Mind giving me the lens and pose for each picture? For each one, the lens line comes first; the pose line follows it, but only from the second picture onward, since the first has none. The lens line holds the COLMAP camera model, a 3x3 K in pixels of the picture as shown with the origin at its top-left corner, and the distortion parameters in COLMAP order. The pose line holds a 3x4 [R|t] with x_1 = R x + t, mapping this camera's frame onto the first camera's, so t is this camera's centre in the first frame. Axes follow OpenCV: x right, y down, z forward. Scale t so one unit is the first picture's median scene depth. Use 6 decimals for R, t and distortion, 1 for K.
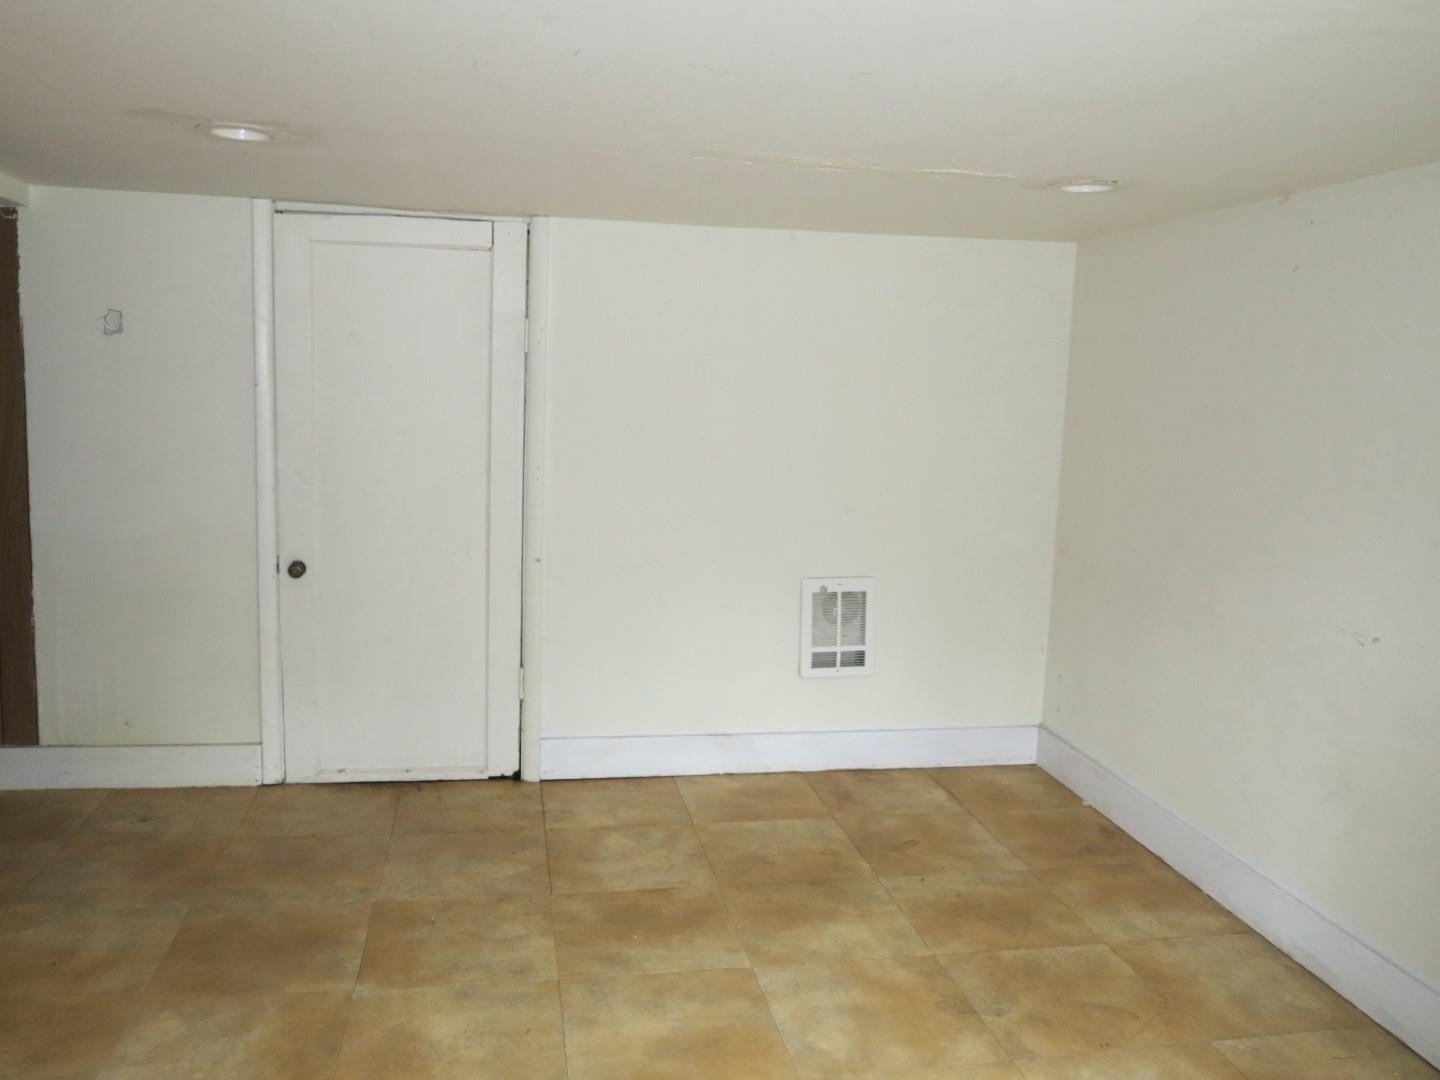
lens RADIAL K [[1192.2, 0, 720.0], [0, 1192.2, 540.0], [0, 0, 1]] dist [-0.031799, 0.004591]
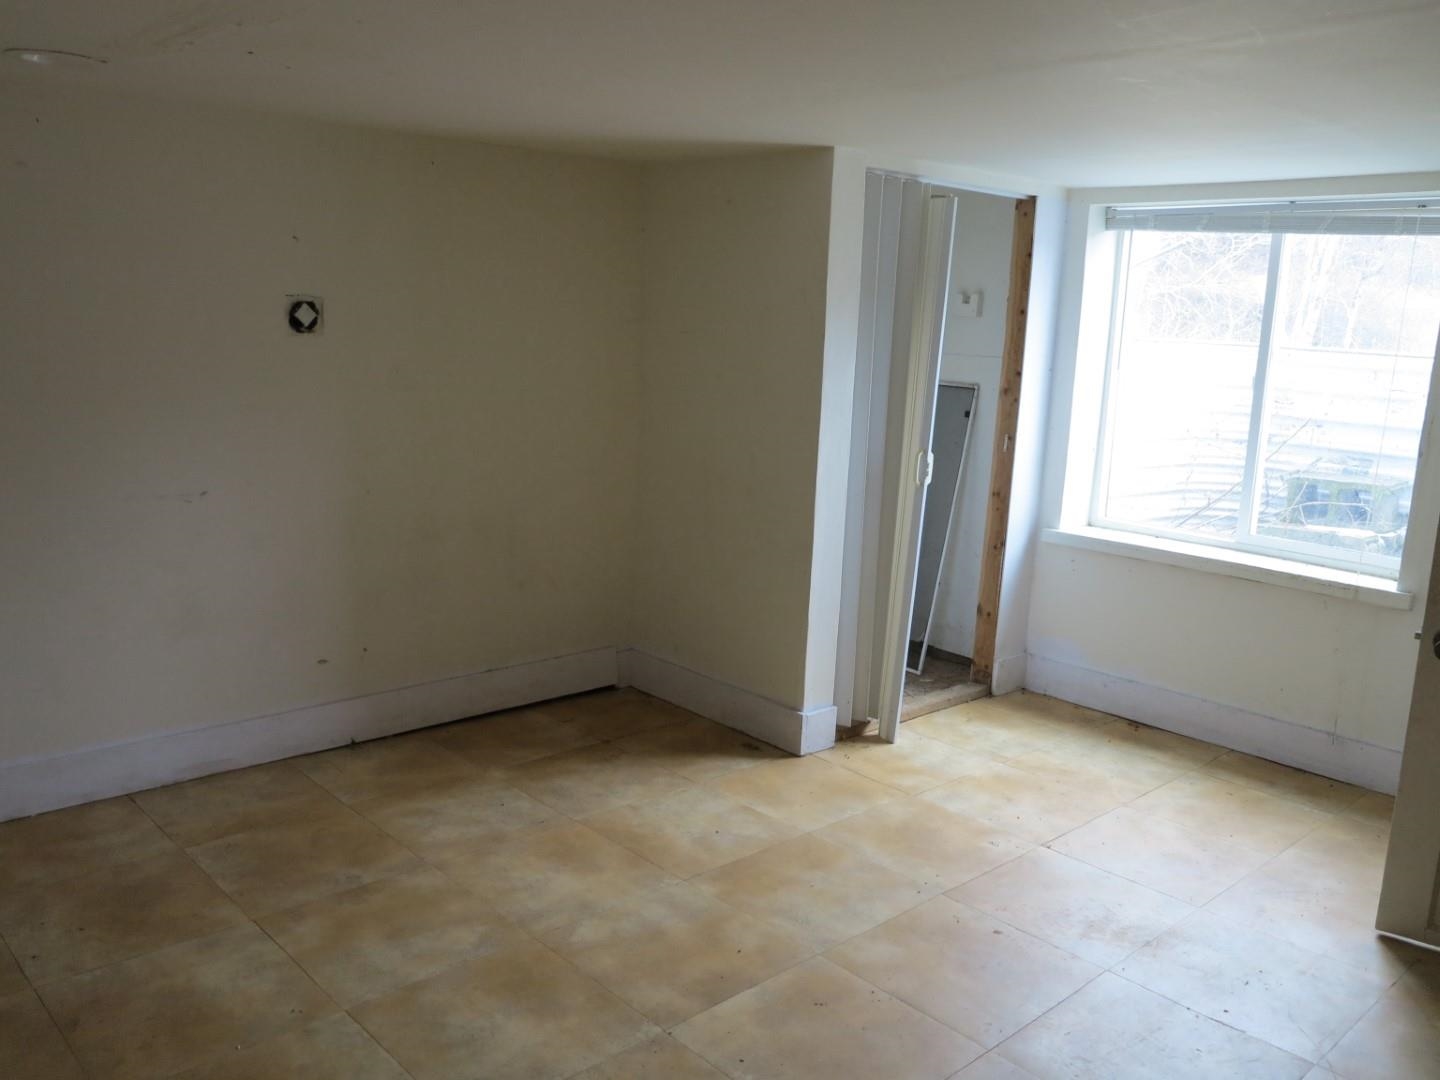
lens RADIAL K [[1192.2, 0, 720.0], [0, 1192.2, 540.0], [0, 0, 1]] dist [-0.031799, 0.004591]
pose [[-0.542327, -0.207342, 0.814181, -0.735630], [0.060475, 0.956922, 0.283976, -0.181850], [-0.837988, 0.203246, -0.506426, 1.140711]]
